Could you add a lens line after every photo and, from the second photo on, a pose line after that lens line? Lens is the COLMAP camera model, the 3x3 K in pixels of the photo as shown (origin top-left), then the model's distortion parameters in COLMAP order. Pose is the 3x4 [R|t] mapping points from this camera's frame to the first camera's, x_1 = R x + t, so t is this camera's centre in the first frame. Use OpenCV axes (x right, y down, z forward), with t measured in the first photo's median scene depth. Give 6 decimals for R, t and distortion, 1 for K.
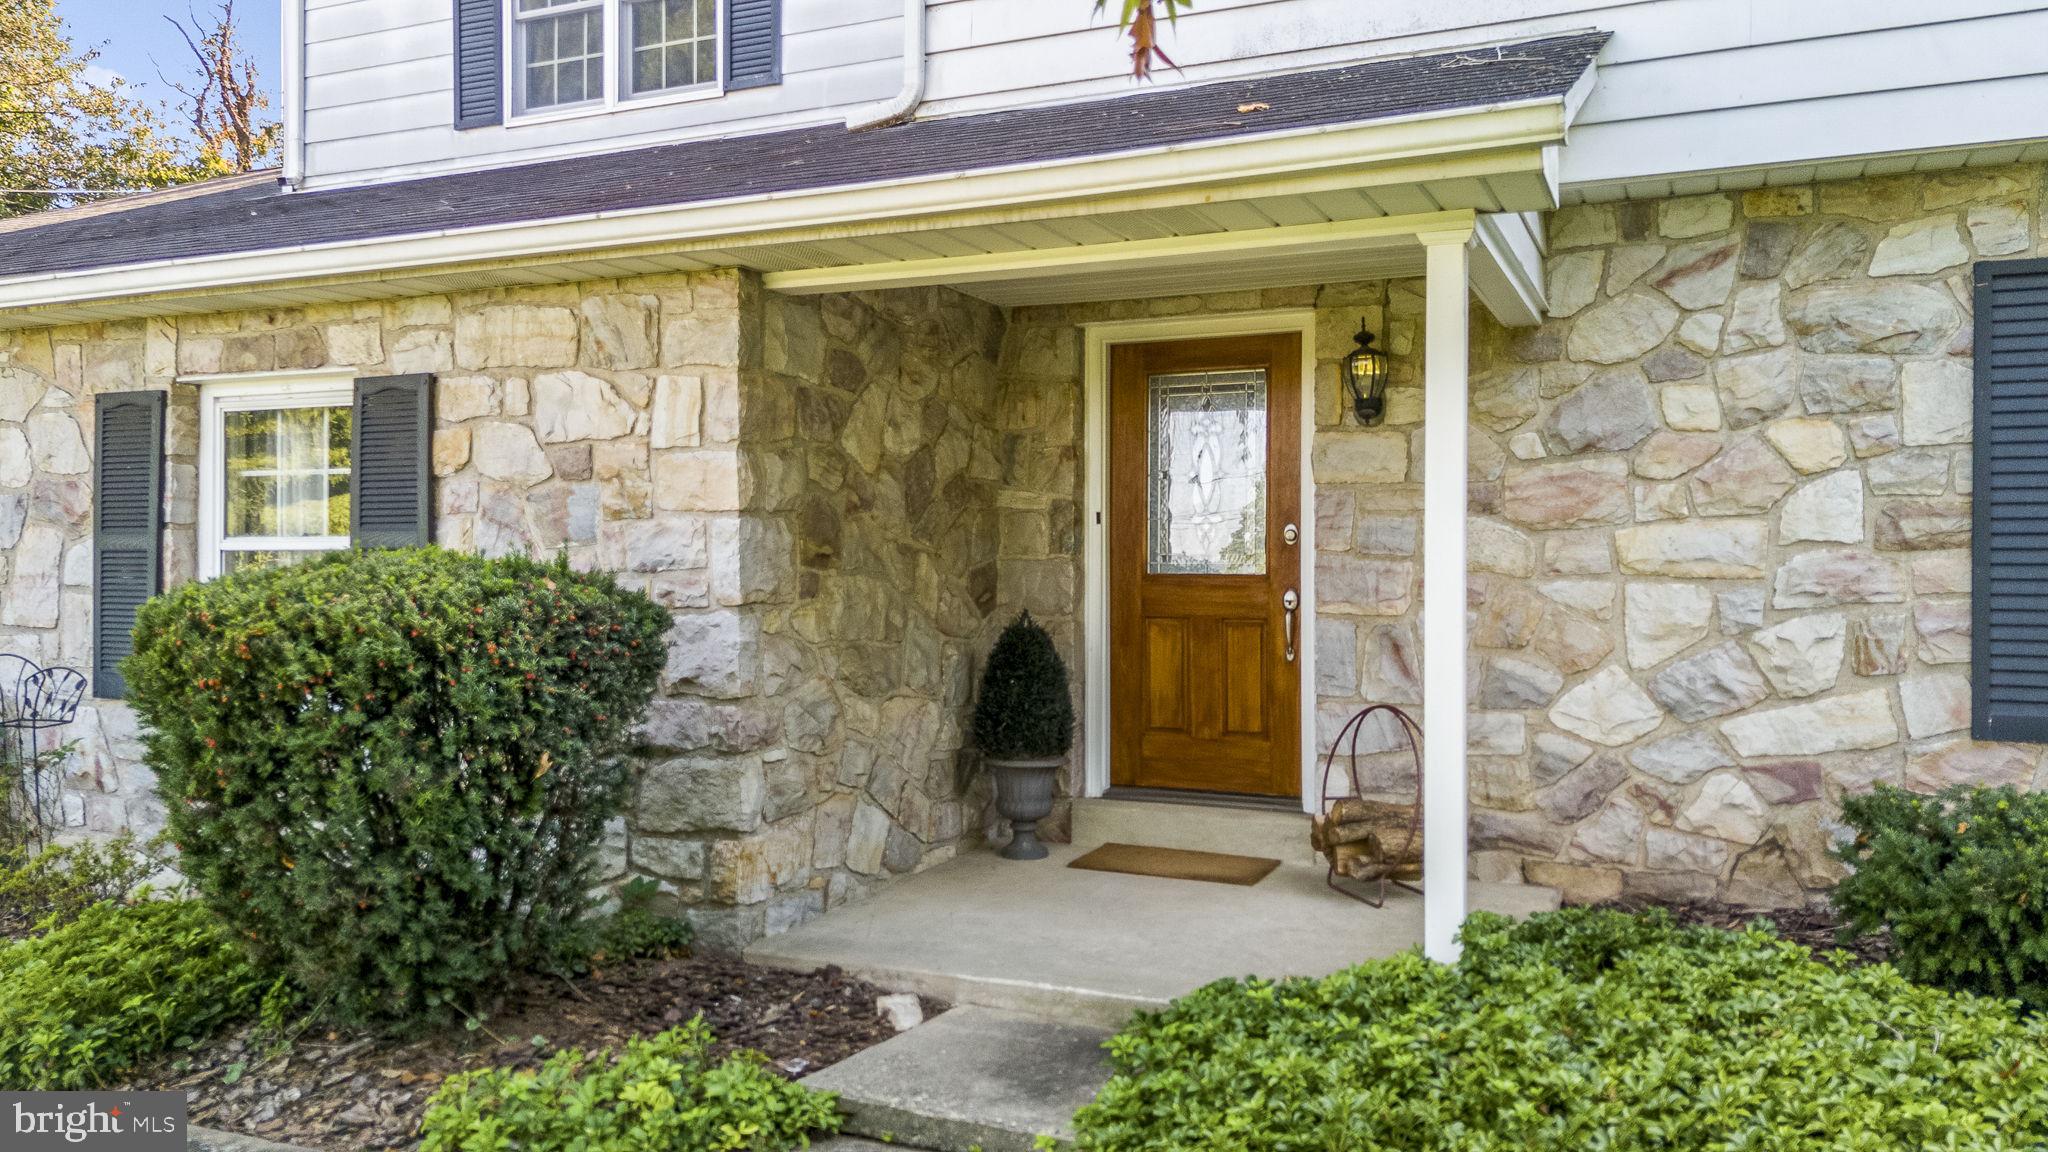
lens RADIAL K [[1495.0, 0, 1033.5], [0, 1495.0, 565.6], [0, 0, 1]] dist [0.038599, -0.021328]
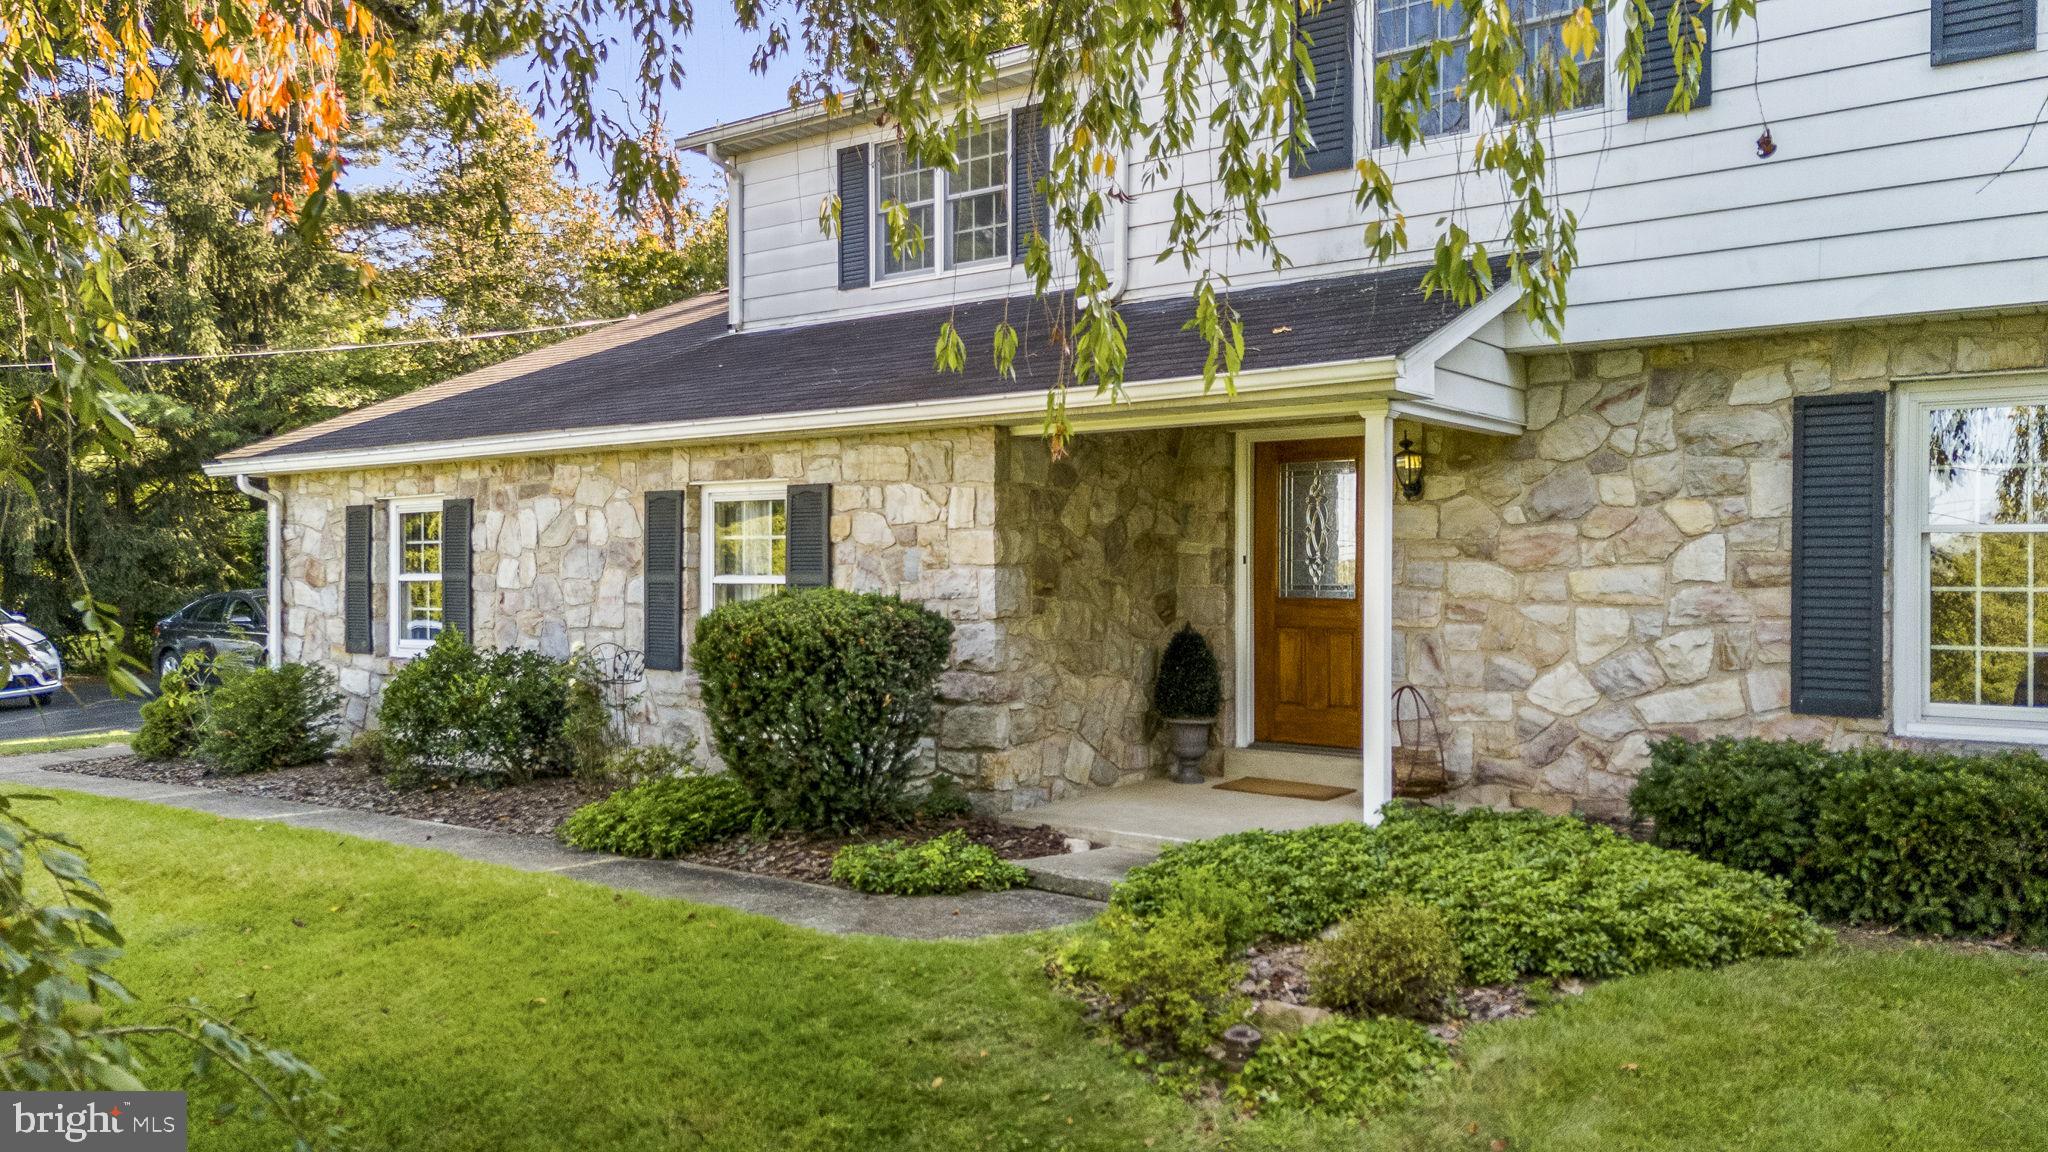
lens RADIAL K [[1495.0, 0, 1020.6], [0, 1495.0, 571.8], [0, 0, 1]] dist [0.038599, -0.021328]
pose [[0.971235, -0.000387, -0.238123, 0.222707], [0.001036, 0.999996, 0.002603, -0.029658], [0.238121, -0.002775, 0.971232, -0.617443]]
